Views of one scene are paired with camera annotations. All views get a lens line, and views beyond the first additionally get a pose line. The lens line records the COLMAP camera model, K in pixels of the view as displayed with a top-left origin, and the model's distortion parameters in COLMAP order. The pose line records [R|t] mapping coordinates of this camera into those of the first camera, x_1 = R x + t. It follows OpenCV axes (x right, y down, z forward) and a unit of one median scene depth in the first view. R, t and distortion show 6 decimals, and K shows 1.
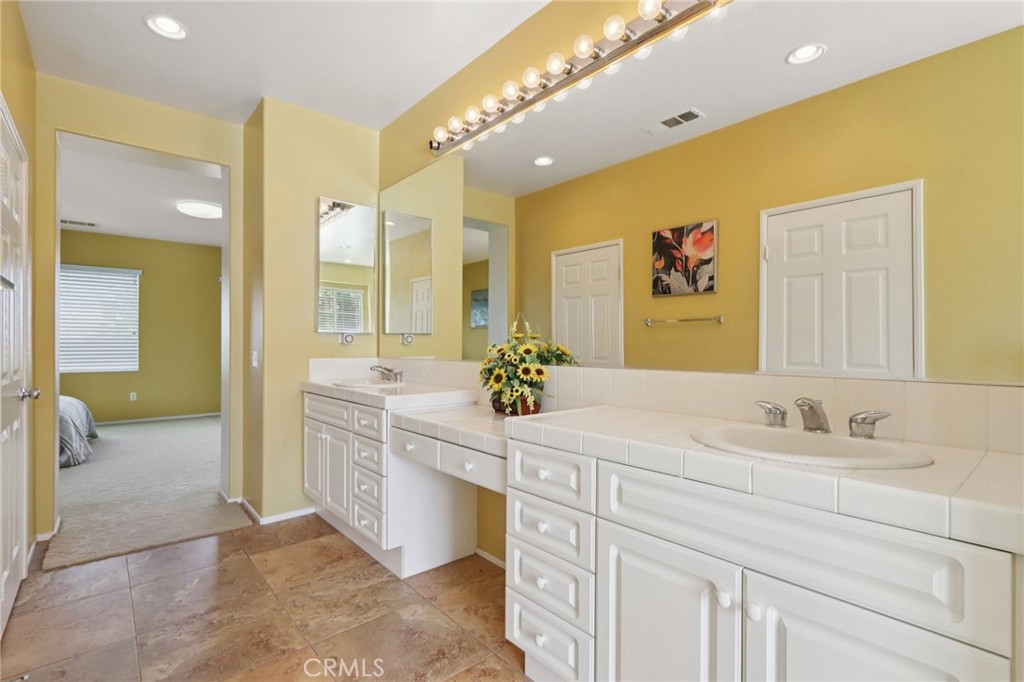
lens RADIAL K [[478.2, 0, 519.8], [0, 478.2, 351.1], [0, 0, 1]] dist [-0.003190, 0.000111]
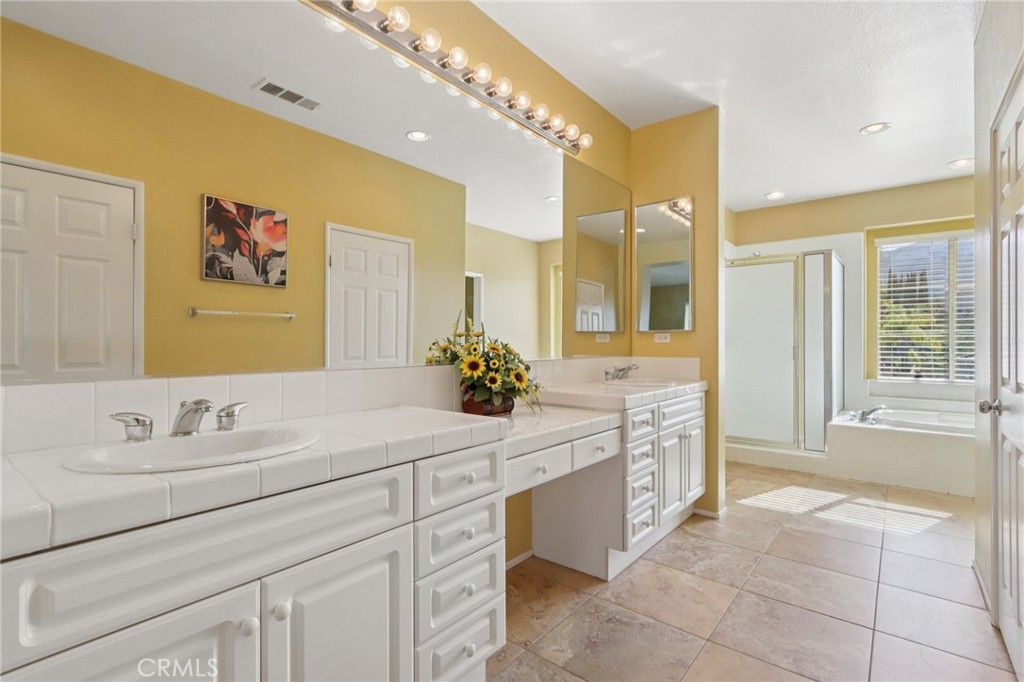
lens RADIAL K [[487.7, 0, 512.0], [0, 487.7, 341.0], [0, 0, 1]] dist [0.001386, 0.000137]
pose [[-0.168758, 0.003600, 0.985651, -0.616339], [0.007868, 0.999966, -0.002305, -0.010085], [-0.985626, 0.007366, -0.168781, 0.694787]]
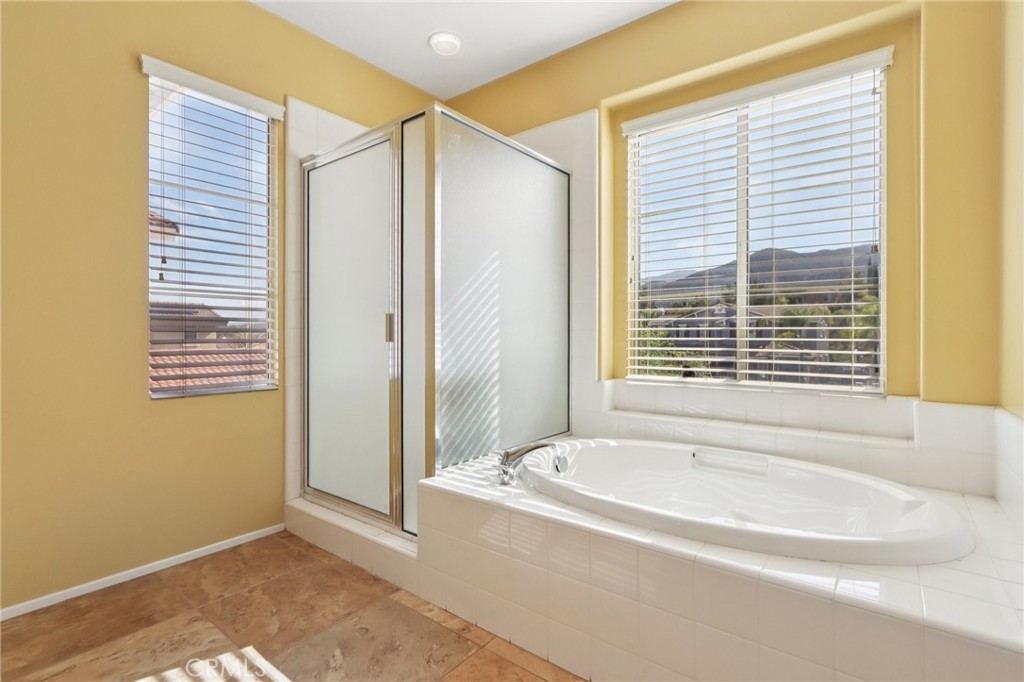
lens RADIAL K [[478.1, 0, 516.6], [0, 478.1, 339.8], [0, 0, 1]] dist [-0.002468, 0.000267]
pose [[-0.188603, -0.008902, 0.982013, -0.117300], [0.010314, 0.999886, 0.011045, 0.032069], [-0.981999, 0.012212, -0.188489, -0.267812]]
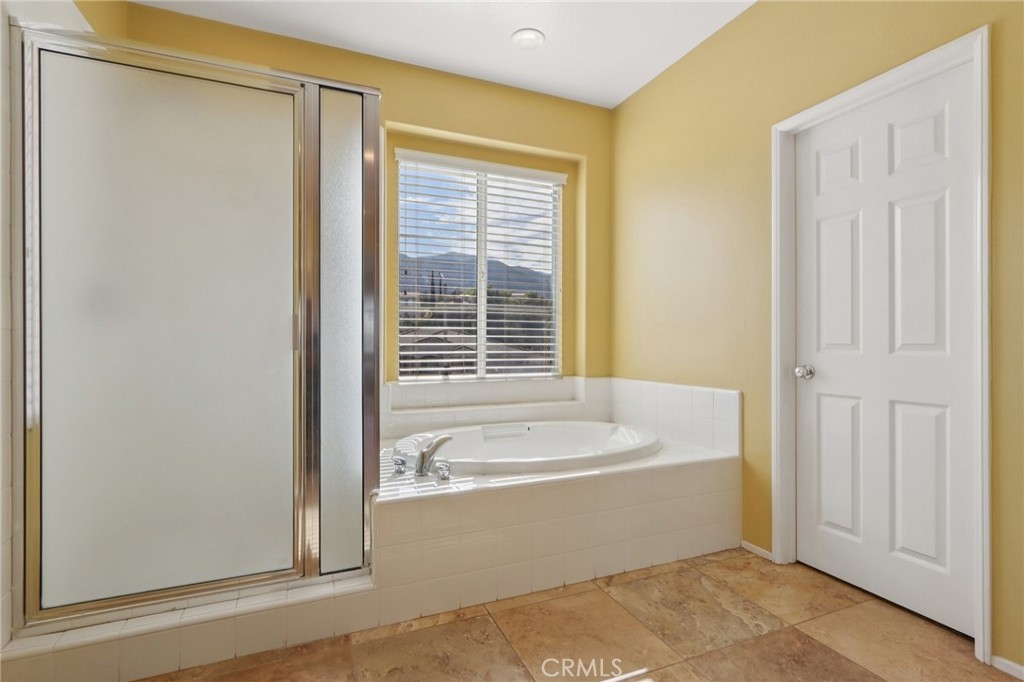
lens RADIAL K [[487.7, 0, 512.0], [0, 487.7, 341.0], [0, 0, 1]] dist [0.001386, 0.000137]
pose [[-0.946175, -0.003804, 0.323633, 0.130127], [0.000644, 0.999907, 0.013638, 0.023231], [-0.323654, 0.013112, -0.946084, 0.162939]]
